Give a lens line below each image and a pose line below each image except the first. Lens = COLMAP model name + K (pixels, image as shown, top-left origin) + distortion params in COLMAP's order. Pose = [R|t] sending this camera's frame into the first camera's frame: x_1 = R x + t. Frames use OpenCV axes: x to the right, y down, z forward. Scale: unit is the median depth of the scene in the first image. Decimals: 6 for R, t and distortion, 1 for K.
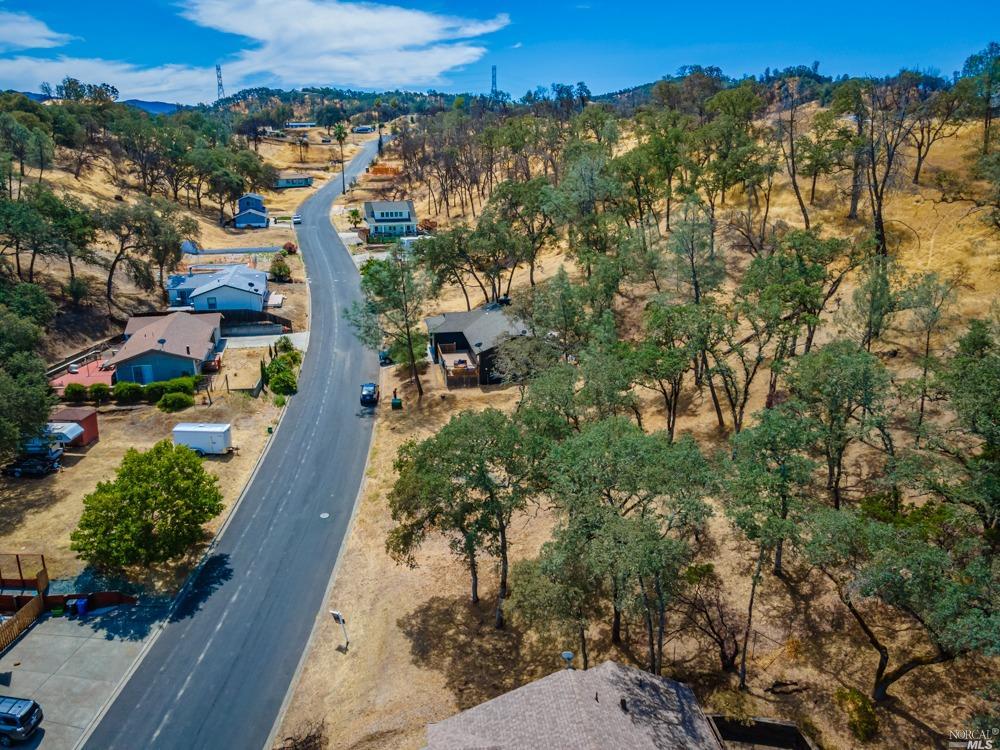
lens RADIAL K [[728.8, 0, 493.4], [0, 728.8, 380.6], [0, 0, 1]] dist [0.029372, 0.023673]
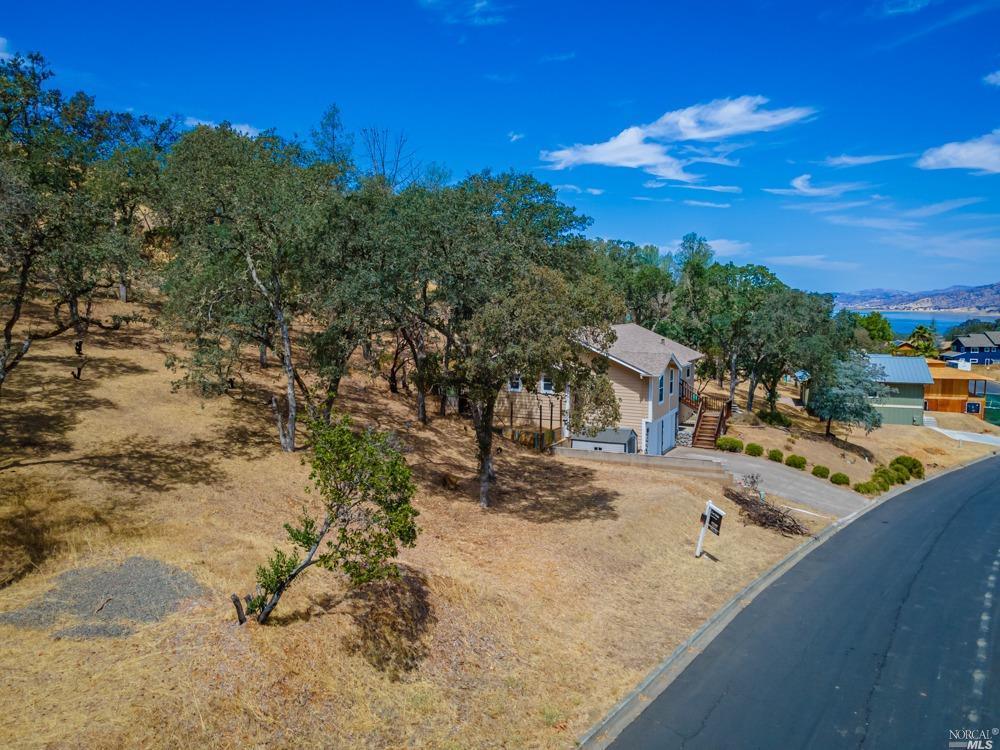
lens RADIAL K [[728.8, 0, 497.1], [0, 728.8, 368.5], [0, 0, 1]] dist [0.029372, 0.023673]
pose [[-0.838944, -0.046769, 0.542205, -0.189905], [0.168383, 0.925106, 0.340332, -0.008518], [-0.517514, 0.376817, -0.768237, 0.745440]]
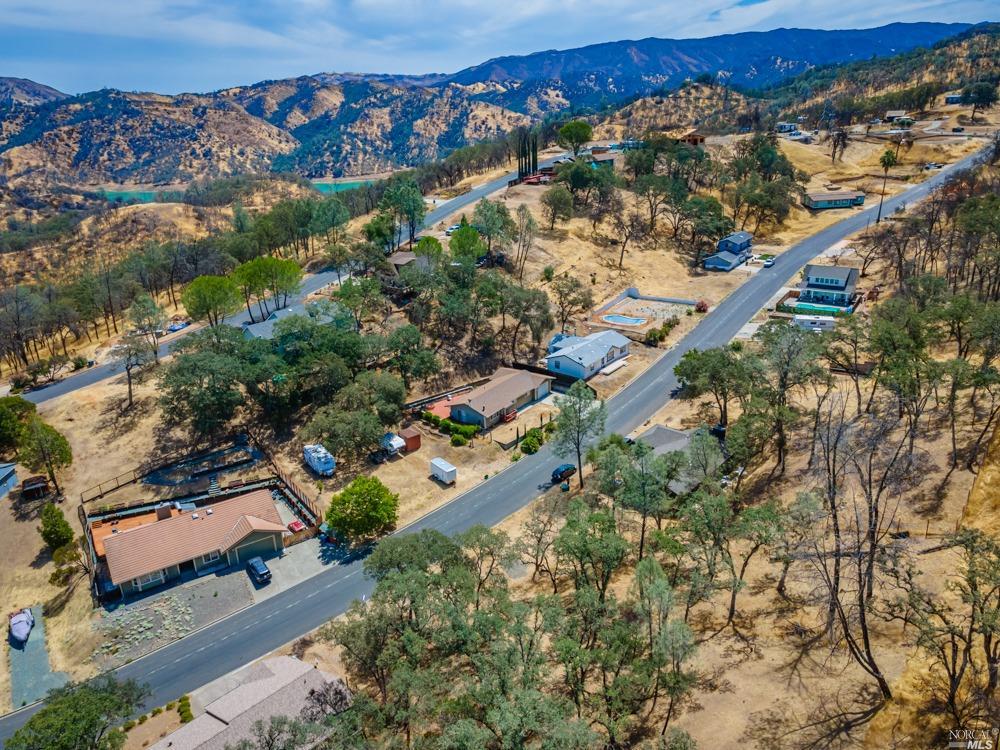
lens RADIAL K [[728.8, 0, 490.4], [0, 728.8, 374.0], [0, 0, 1]] dist [0.029372, 0.023673]
pose [[0.626069, 0.257176, -0.736137, 0.658857], [-0.196927, 0.965592, 0.169856, -0.340457], [0.754492, 0.038624, 0.655172, -0.040399]]
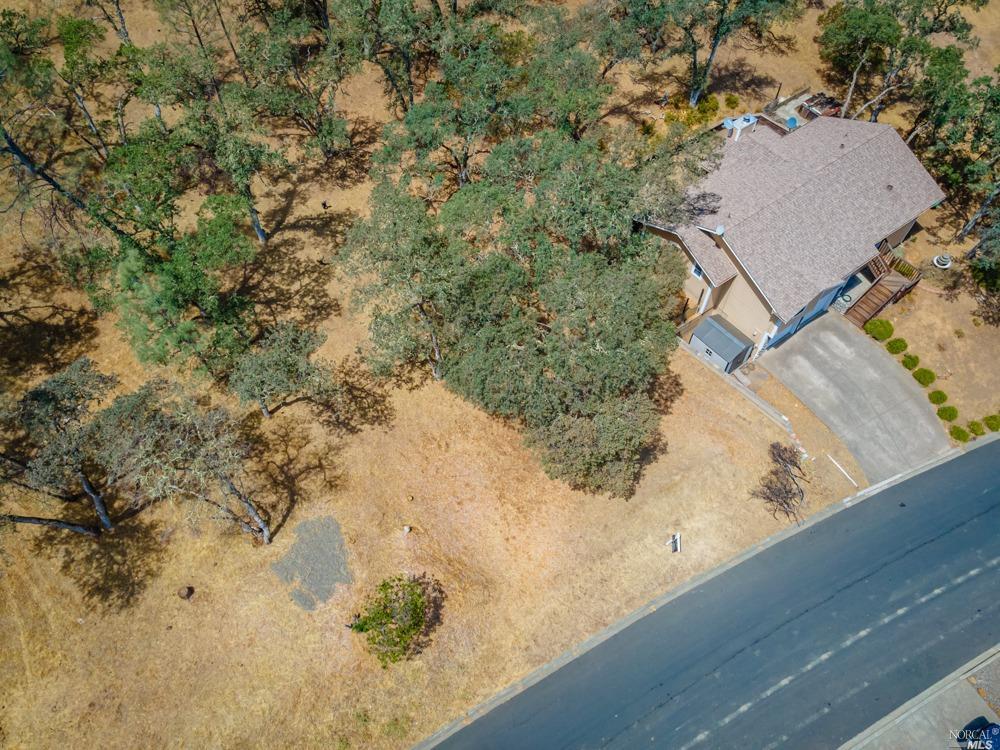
lens RADIAL K [[697.7, 0, 495.7], [0, 697.7, 381.9], [0, 0, 1]] dist [0.019801, 0.020712]
pose [[-0.504857, -0.712874, 0.486755, -0.186270], [0.277550, 0.399891, 0.873529, -0.273606], [-0.817365, 0.576106, -0.004029, 0.531702]]
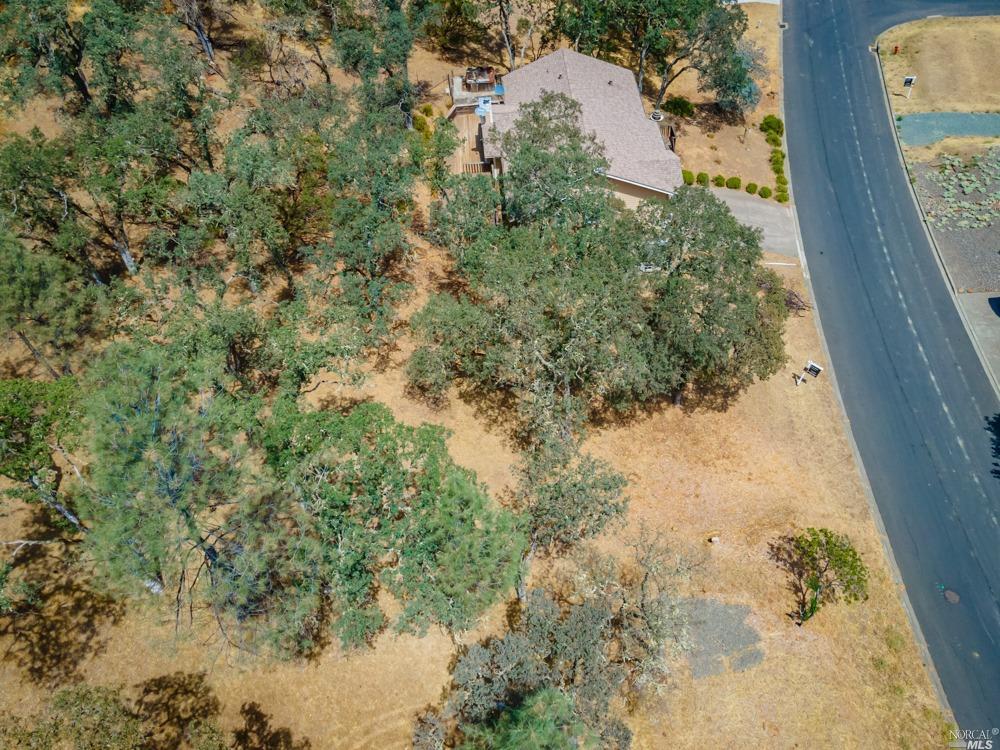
lens RADIAL K [[828.3, 0, 559.7], [0, 828.3, 371.8], [0, 0, 1]] dist [0.015072, 0.015150]
pose [[-0.999817, 0.015362, 0.011429, 0.058002], [0.016654, 0.403192, 0.914964, -0.351338], [0.009448, 0.914987, -0.403374, 0.722402]]
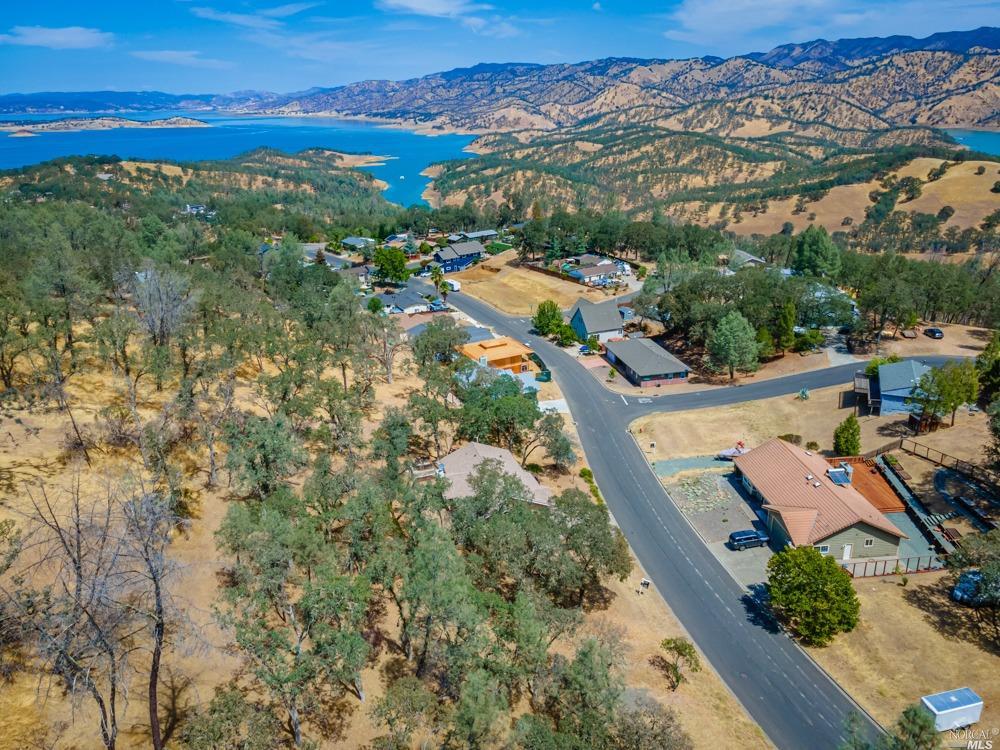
lens RADIAL K [[728.8, 0, 491.5], [0, 728.8, 370.9], [0, 0, 1]] dist [0.029372, 0.023673]
pose [[-0.980146, 0.094952, -0.174064, 0.219212], [-0.032452, 0.789220, 0.613252, -0.609098], [0.195604, 0.606725, -0.770470, 1.007610]]
